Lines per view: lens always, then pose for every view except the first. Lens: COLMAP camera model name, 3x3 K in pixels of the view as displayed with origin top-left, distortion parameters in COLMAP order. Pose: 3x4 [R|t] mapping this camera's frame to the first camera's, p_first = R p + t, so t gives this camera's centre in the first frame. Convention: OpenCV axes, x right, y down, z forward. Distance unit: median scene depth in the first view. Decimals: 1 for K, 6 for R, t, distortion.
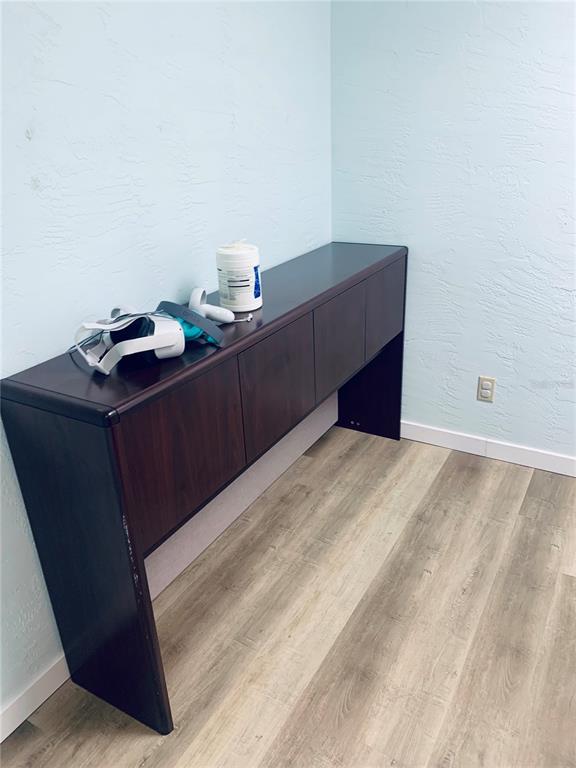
lens RADIAL K [[584.2, 0, 288.1], [0, 584.2, 382.9], [0, 0, 1]] dist [0.006236, -0.000637]
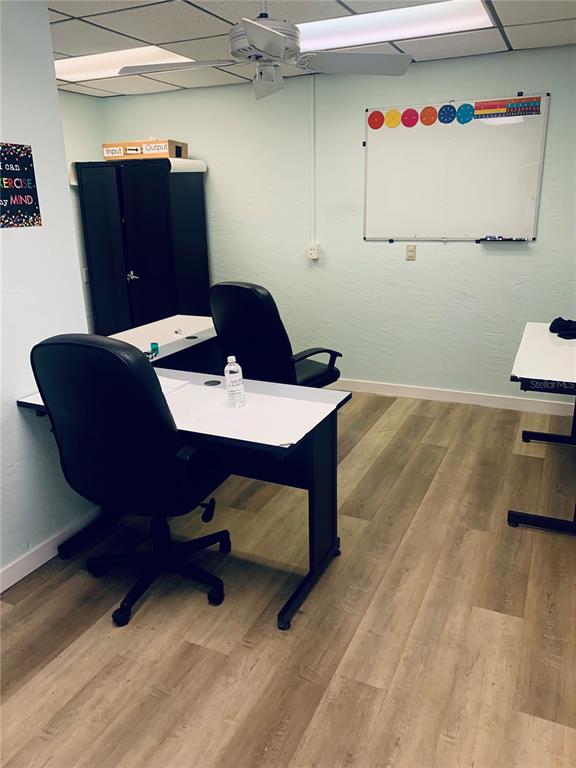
lens RADIAL K [[584.2, 0, 289.0], [0, 584.2, 383.4], [0, 0, 1]] dist [0.006236, -0.000637]
pose [[-0.993018, 0.096731, -0.067516, 0.551811], [0.028364, 0.751348, 0.659297, -0.721021], [0.114503, 0.652778, -0.748846, 1.518309]]
